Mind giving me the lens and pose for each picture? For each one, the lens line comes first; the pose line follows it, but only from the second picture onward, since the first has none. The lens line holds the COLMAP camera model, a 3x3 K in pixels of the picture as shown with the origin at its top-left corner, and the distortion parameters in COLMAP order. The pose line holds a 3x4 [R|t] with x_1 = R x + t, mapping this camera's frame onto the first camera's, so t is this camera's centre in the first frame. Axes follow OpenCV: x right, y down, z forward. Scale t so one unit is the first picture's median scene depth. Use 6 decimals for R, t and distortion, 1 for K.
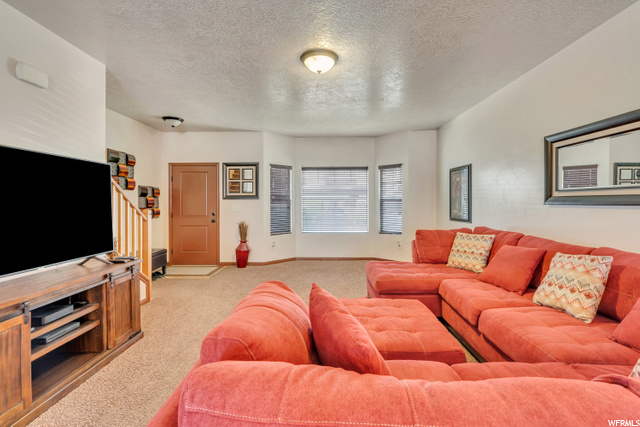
lens RADIAL K [[292.8, 0, 322.8], [0, 292.8, 207.7], [0, 0, 1]] dist [-0.008356, 0.003677]
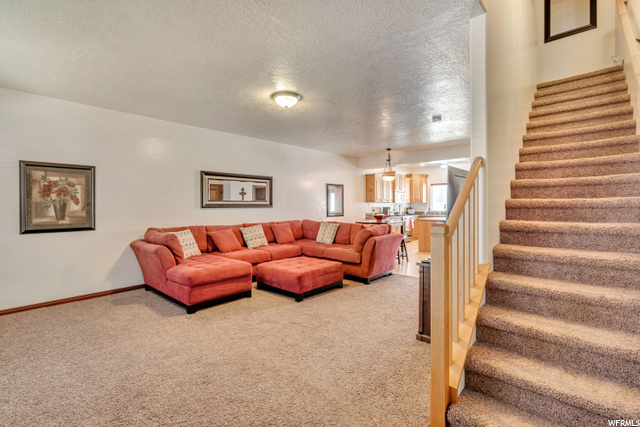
lens RADIAL K [[292.8, 0, 319.7], [0, 292.8, 208.5], [0, 0, 1]] dist [-0.008356, 0.003677]
pose [[-0.750876, -0.003946, 0.660431, -0.490259], [0.016781, 0.999545, 0.025052, -0.021001], [-0.660229, 0.029894, -0.750469, 0.924298]]
